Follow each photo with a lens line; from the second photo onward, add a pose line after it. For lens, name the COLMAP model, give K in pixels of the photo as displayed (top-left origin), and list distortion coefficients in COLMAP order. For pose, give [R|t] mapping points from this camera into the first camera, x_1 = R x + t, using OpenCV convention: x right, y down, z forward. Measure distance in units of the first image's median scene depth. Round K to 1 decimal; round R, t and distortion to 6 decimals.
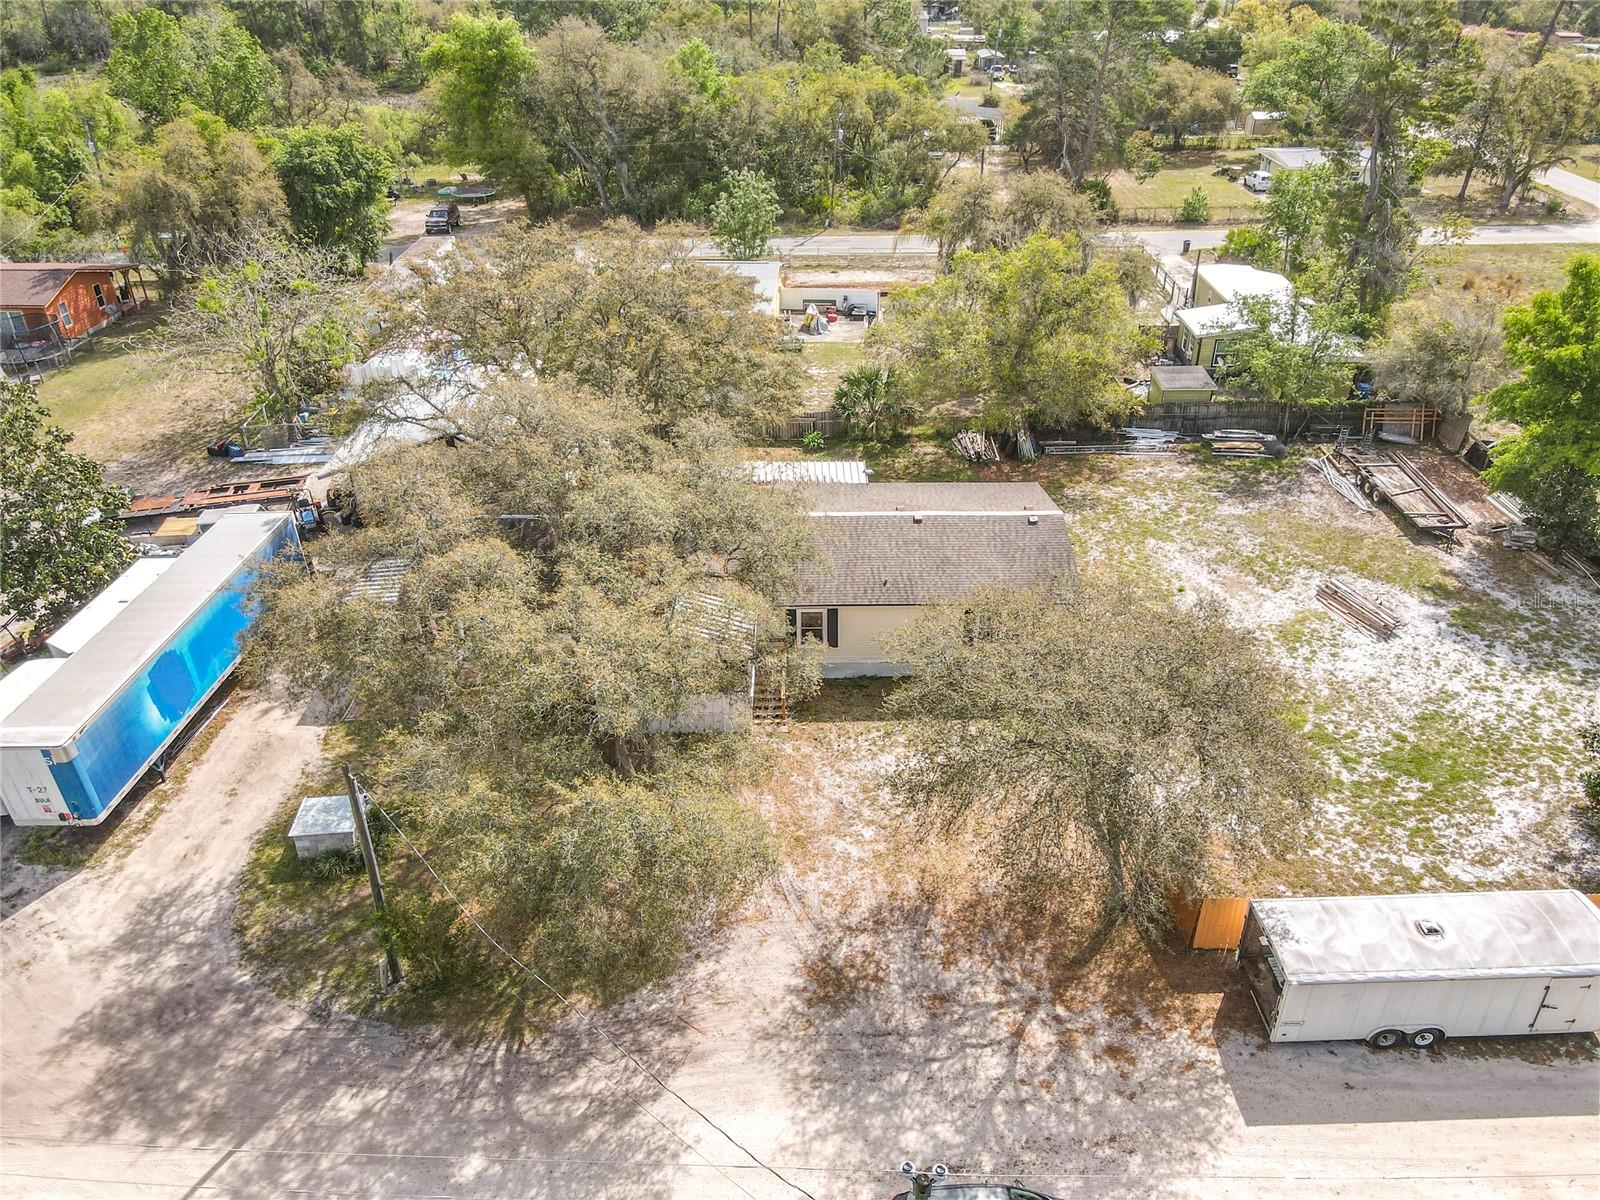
lens RADIAL K [[1151.3, 0, 817.7], [0, 1151.3, 601.0], [0, 0, 1]] dist [0.062986, -0.062280]
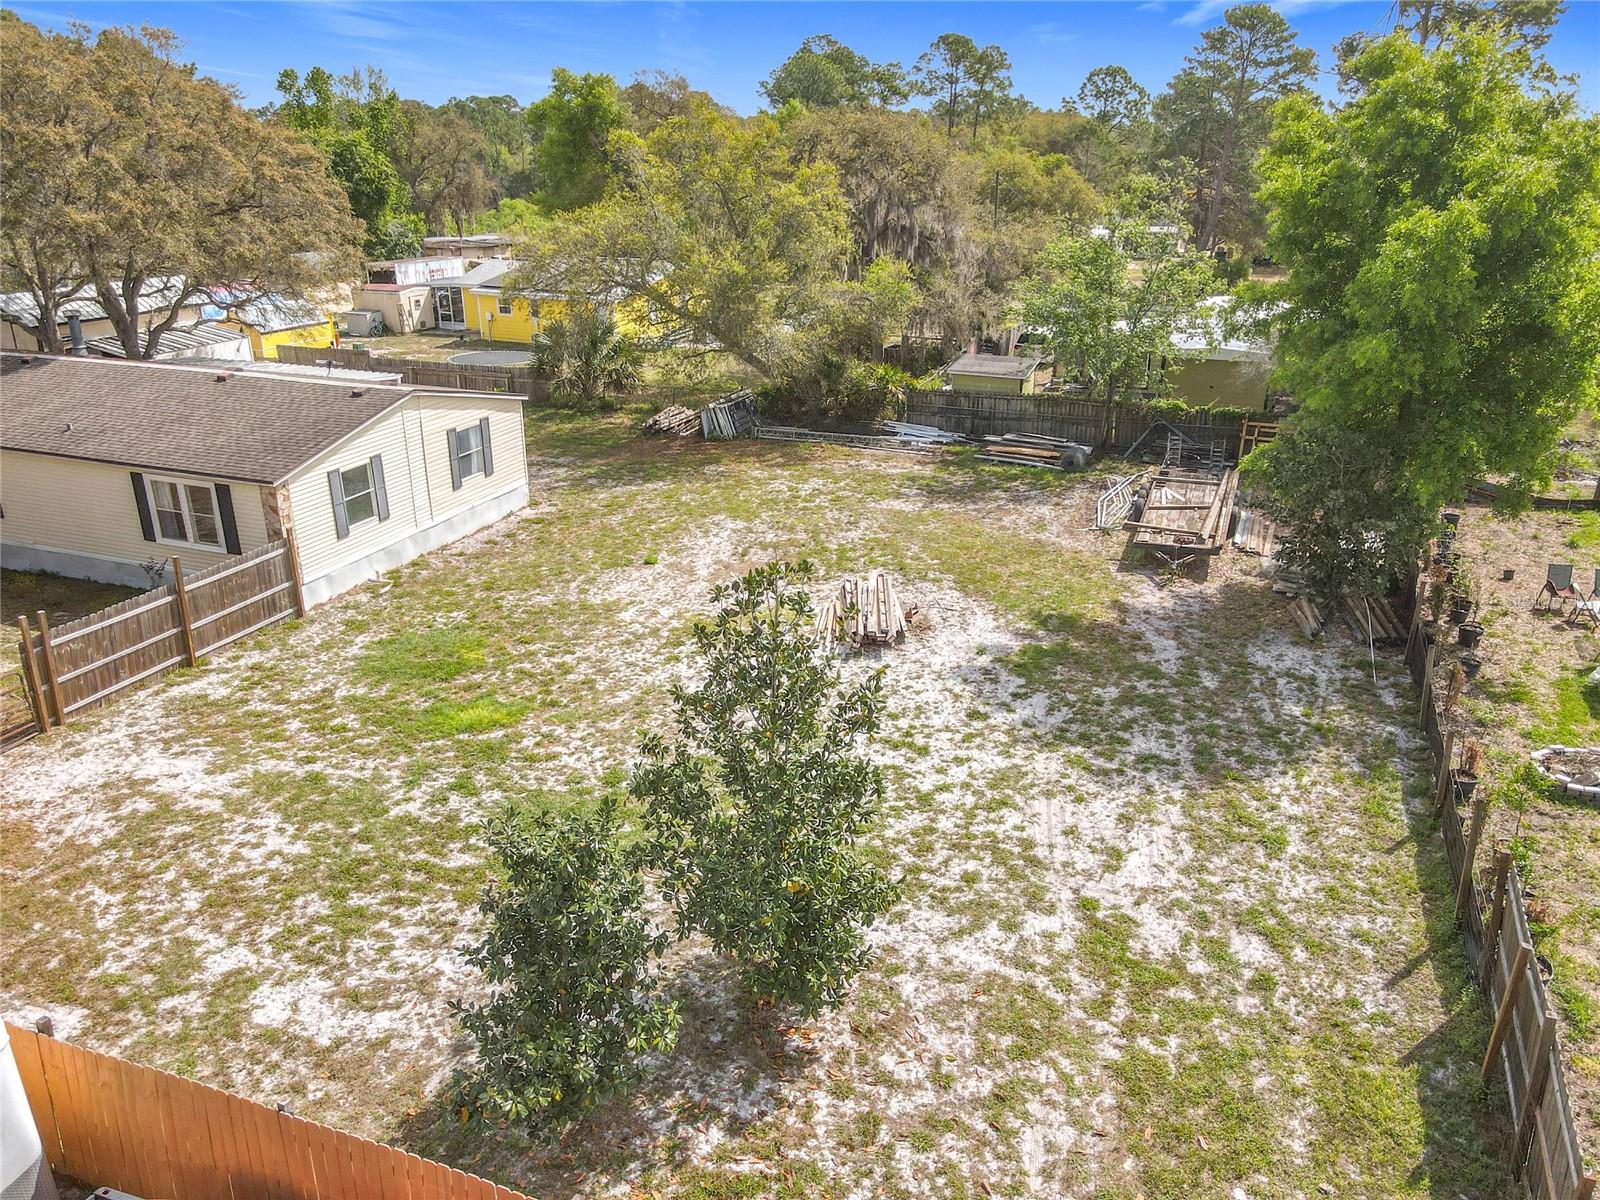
lens RADIAL K [[1173.0, 0, 827.9], [0, 1173.0, 599.0], [0, 0, 1]] dist [-0.030725, 0.068509]
pose [[0.936637, 0.135370, -0.323088, 0.923067], [-0.189365, 0.971602, -0.141883, 0.121141], [0.294707, 0.194074, 0.935673, 0.683072]]
